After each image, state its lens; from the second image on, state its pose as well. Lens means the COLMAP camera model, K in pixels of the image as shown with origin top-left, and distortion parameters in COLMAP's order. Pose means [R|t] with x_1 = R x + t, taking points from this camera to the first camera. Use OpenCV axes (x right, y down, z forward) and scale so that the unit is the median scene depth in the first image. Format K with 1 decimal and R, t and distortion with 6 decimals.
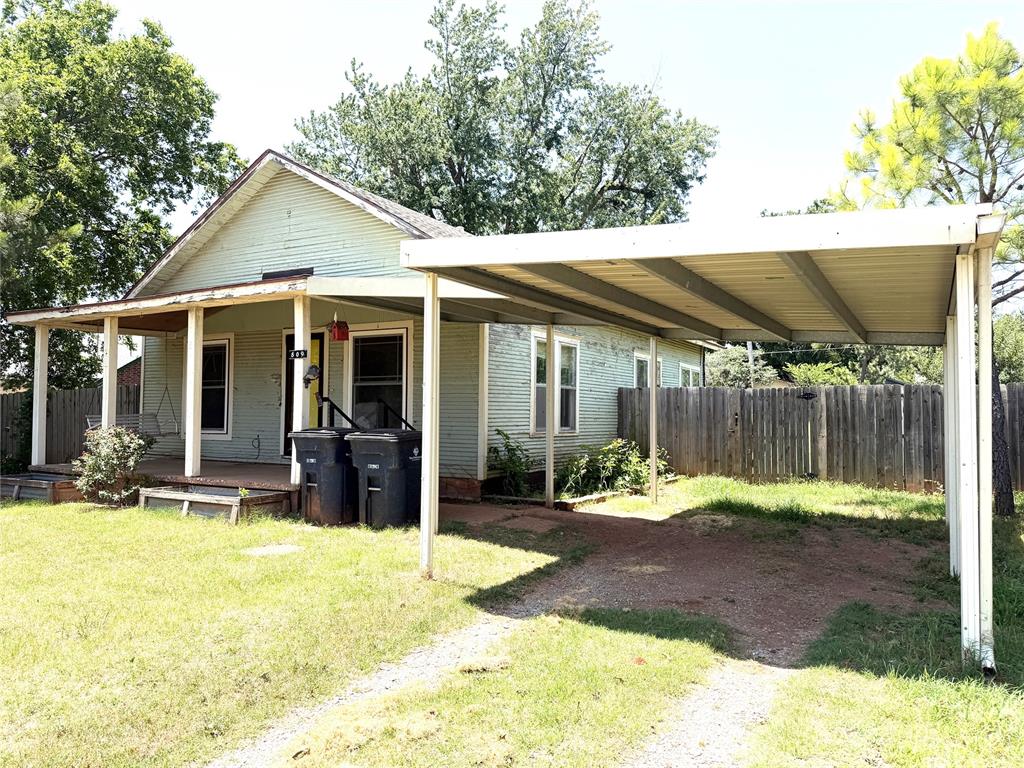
lens RADIAL K [[705.3, 0, 515.5], [0, 705.3, 387.4], [0, 0, 1]] dist [0.119822, -0.170125]
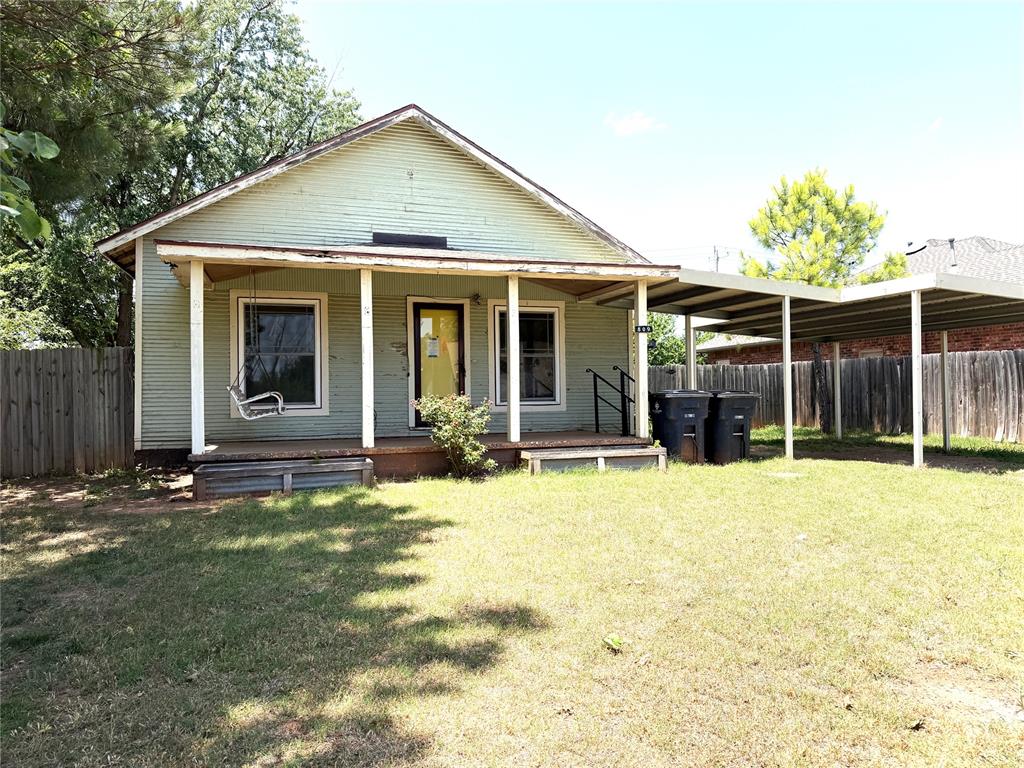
lens RADIAL K [[705.3, 0, 515.5], [0, 705.3, 387.4], [0, 0, 1]] dist [0.119822, -0.170125]
pose [[0.670339, -0.006758, 0.742025, -0.993494], [-0.010739, 0.999765, 0.018808, 0.022994], [-0.741978, -0.020576, 0.670109, 0.269314]]
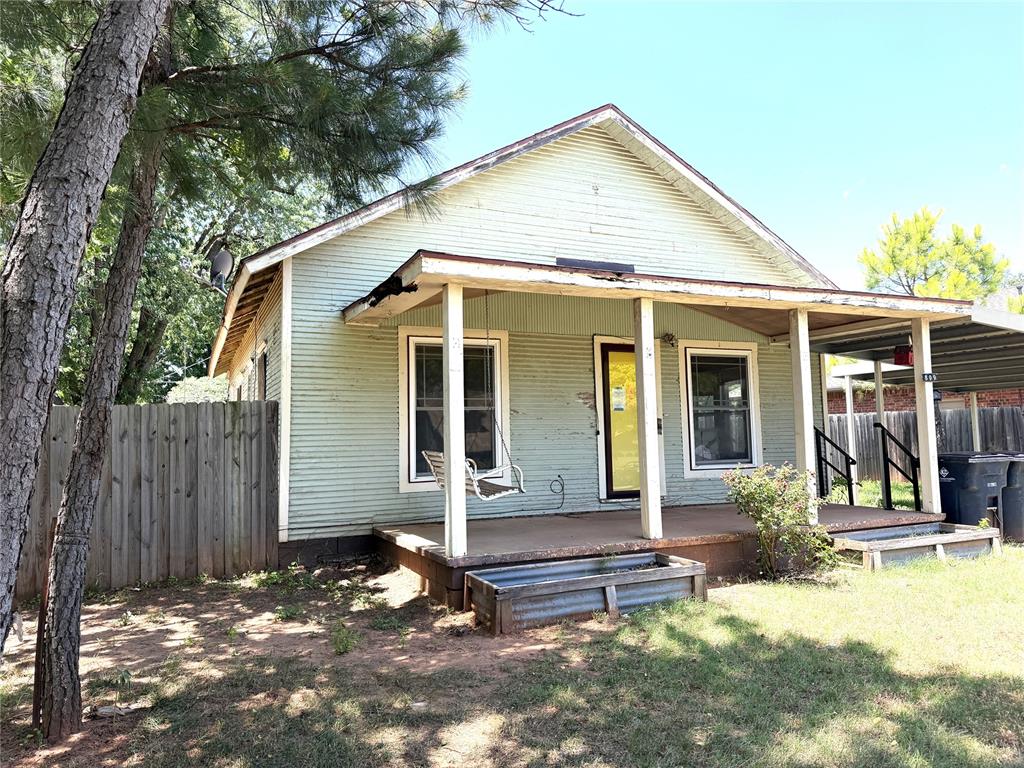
lens RADIAL K [[705.3, 0, 515.5], [0, 705.3, 387.4], [0, 0, 1]] dist [0.119822, -0.170125]
pose [[0.574658, 0.041224, 0.817355, -1.062743], [-0.006347, 0.998925, -0.045919, 0.011249], [-0.818369, 0.021200, 0.574302, 0.671322]]
